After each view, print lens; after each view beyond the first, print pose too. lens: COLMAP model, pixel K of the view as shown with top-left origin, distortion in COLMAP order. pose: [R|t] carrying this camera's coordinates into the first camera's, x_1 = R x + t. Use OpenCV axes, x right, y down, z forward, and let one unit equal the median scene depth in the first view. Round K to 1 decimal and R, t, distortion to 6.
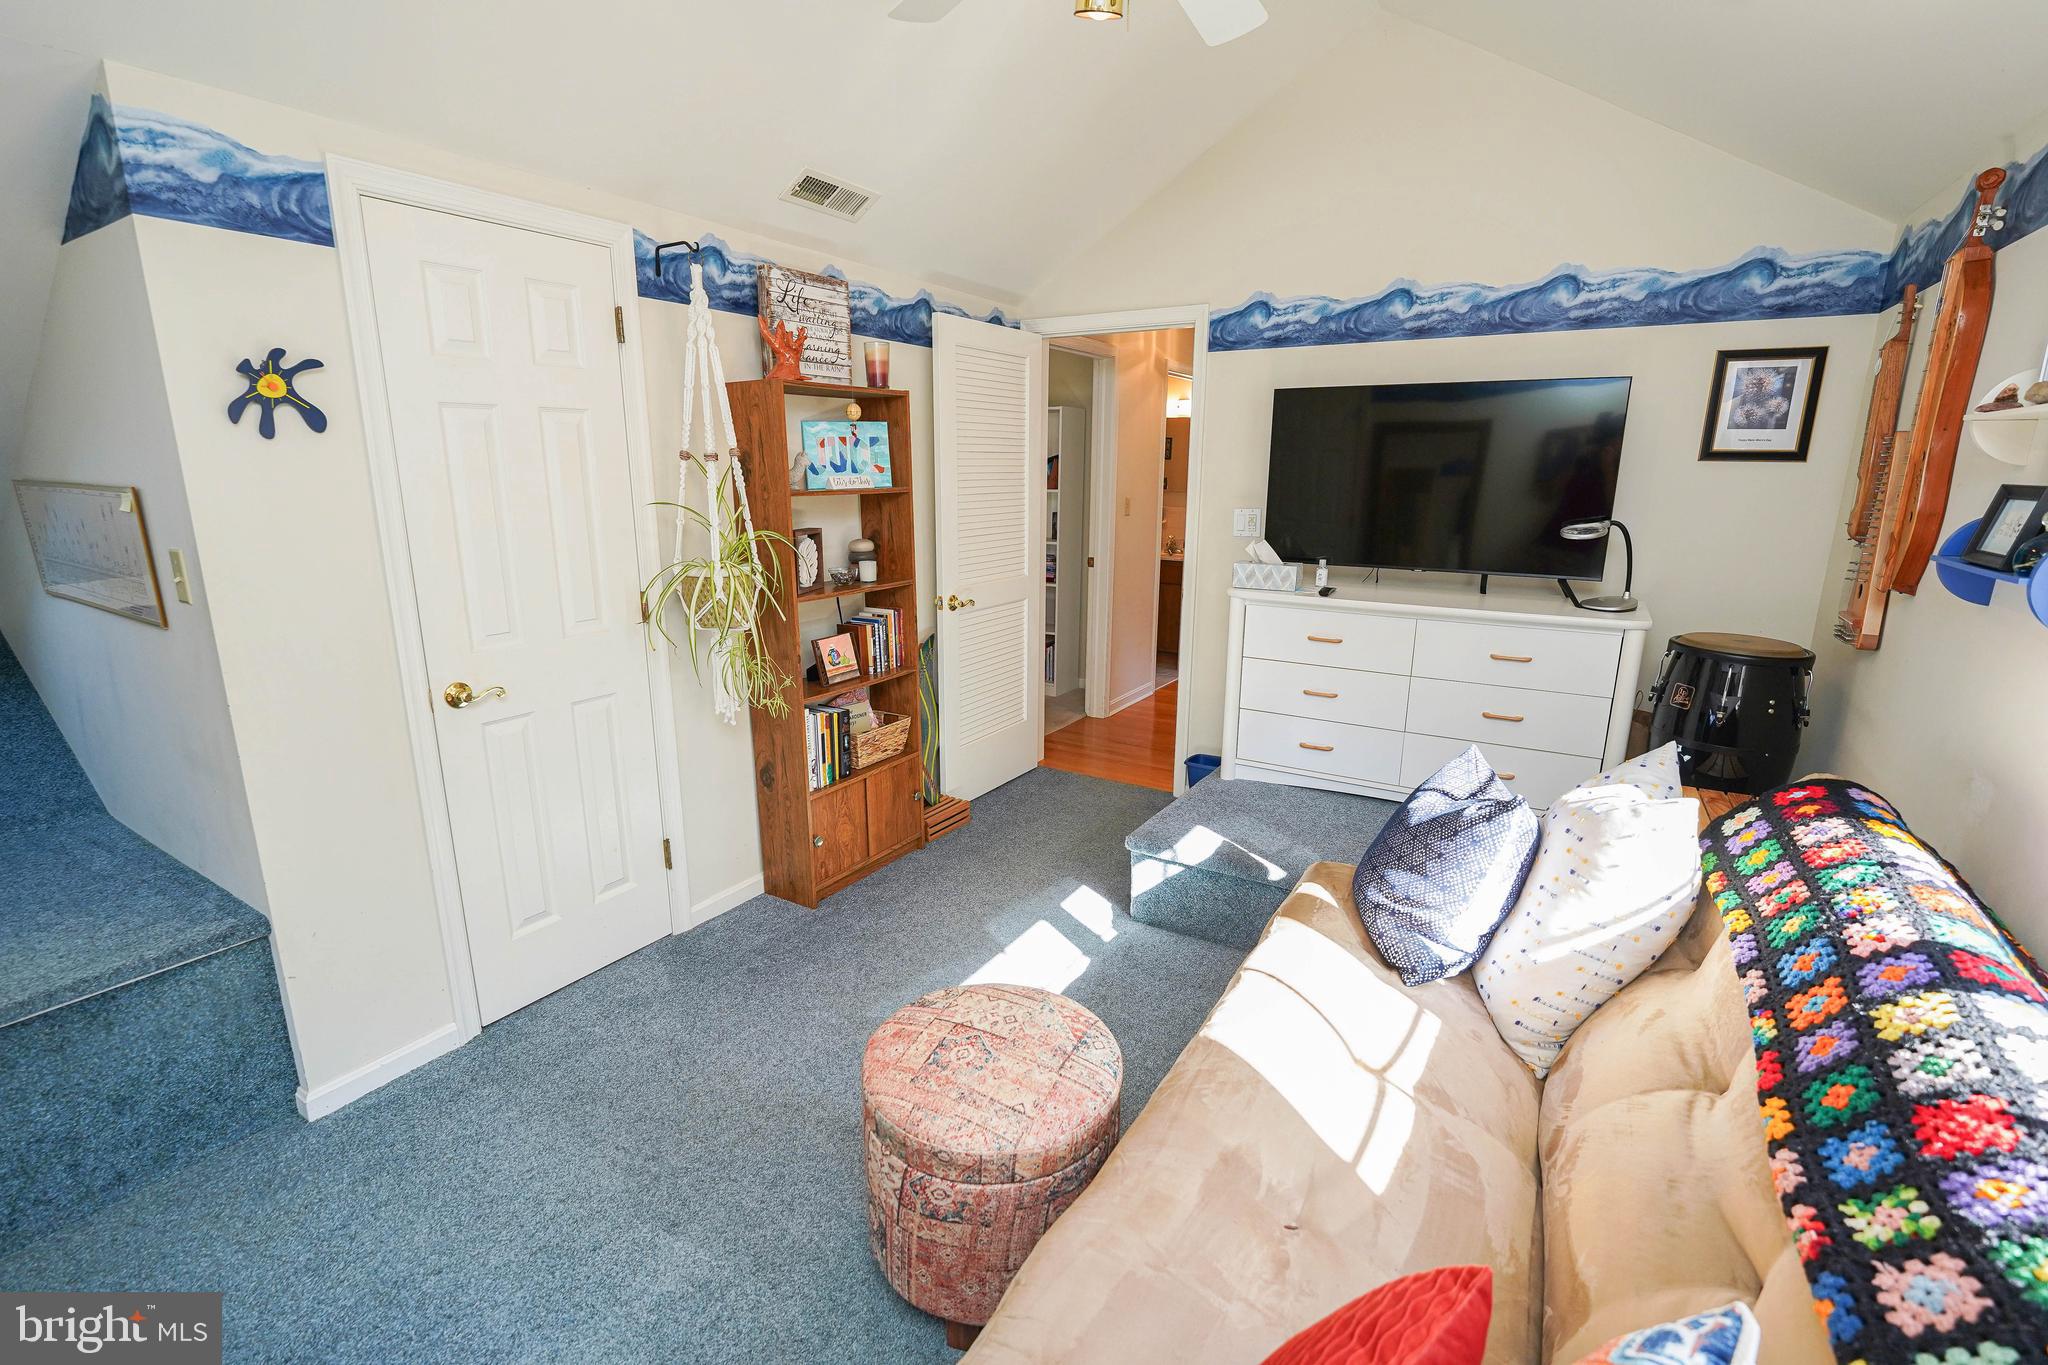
lens RADIAL K [[918.3, 0, 1024.0], [0, 918.3, 682.5], [0, 0, 1]] dist [-0.022374, -0.000590]
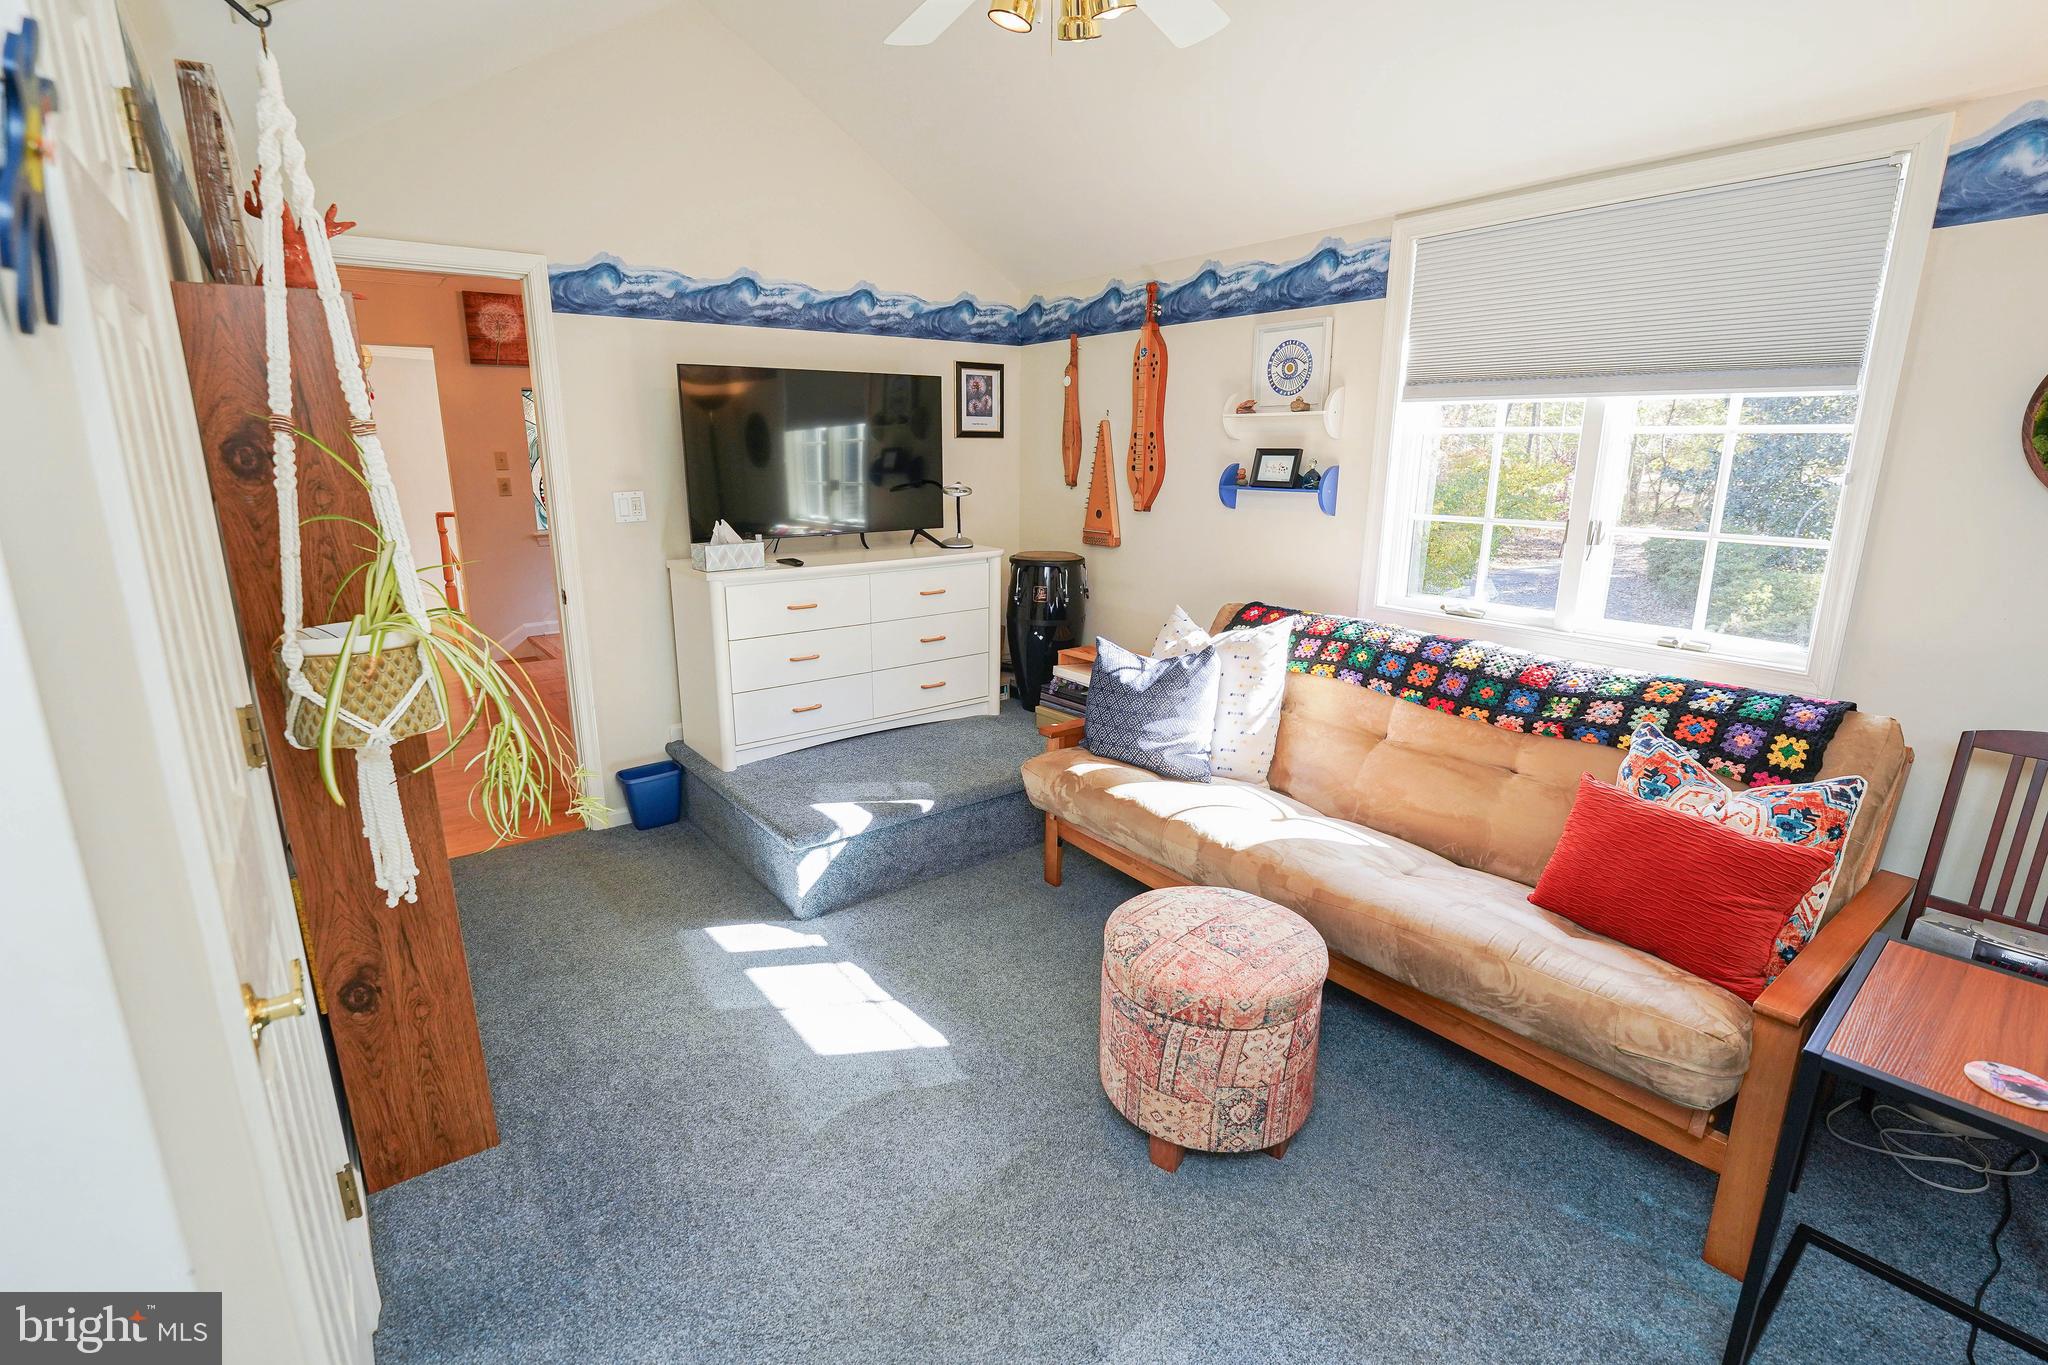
lens RADIAL K [[918.3, 0, 1024.0], [0, 918.3, 682.5], [0, 0, 1]] dist [-0.022374, -0.000590]
pose [[0.348688, -0.238260, 0.906449, -0.637428], [0.216849, 0.961414, 0.169291, -0.097288], [-0.911808, 0.137532, 0.386899, 0.402542]]
